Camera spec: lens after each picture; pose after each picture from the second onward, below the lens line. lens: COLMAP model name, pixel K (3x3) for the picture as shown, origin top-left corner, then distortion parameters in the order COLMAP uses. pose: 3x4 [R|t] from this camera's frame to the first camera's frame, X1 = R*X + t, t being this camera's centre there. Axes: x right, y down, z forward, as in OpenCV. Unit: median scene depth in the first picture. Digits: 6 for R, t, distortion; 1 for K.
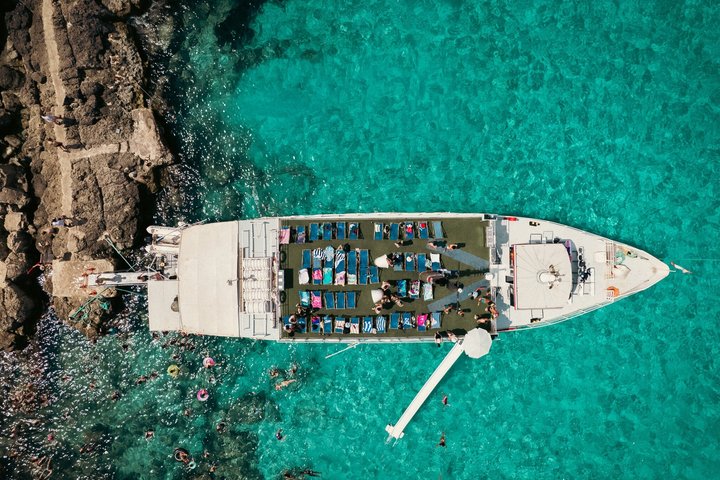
lens RADIAL K [[305.9, 0, 360.0], [0, 305.9, 240.0], [0, 0, 1]] dist [-0.001196, -0.000264]
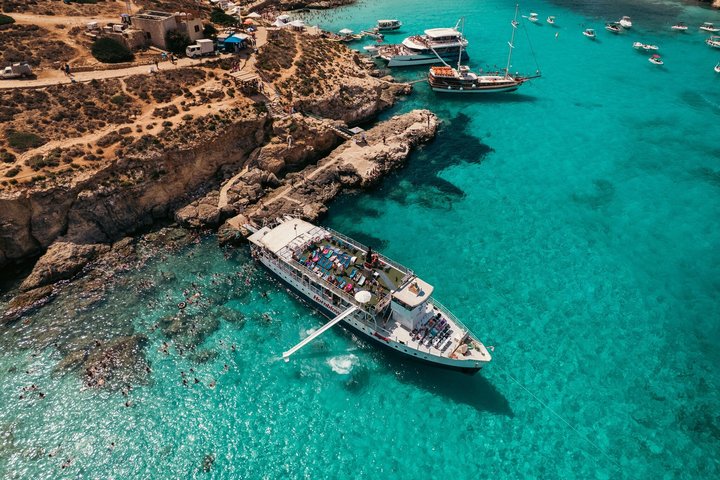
lens RADIAL K [[305.9, 0, 360.0], [0, 305.9, 240.0], [0, 0, 1]] dist [-0.001196, -0.000264]
pose [[0.752537, 0.459576, -0.471675, 0.680303], [-0.658530, 0.530635, -0.533633, 0.719077], [0.005043, 0.712191, 0.701968, -0.346819]]
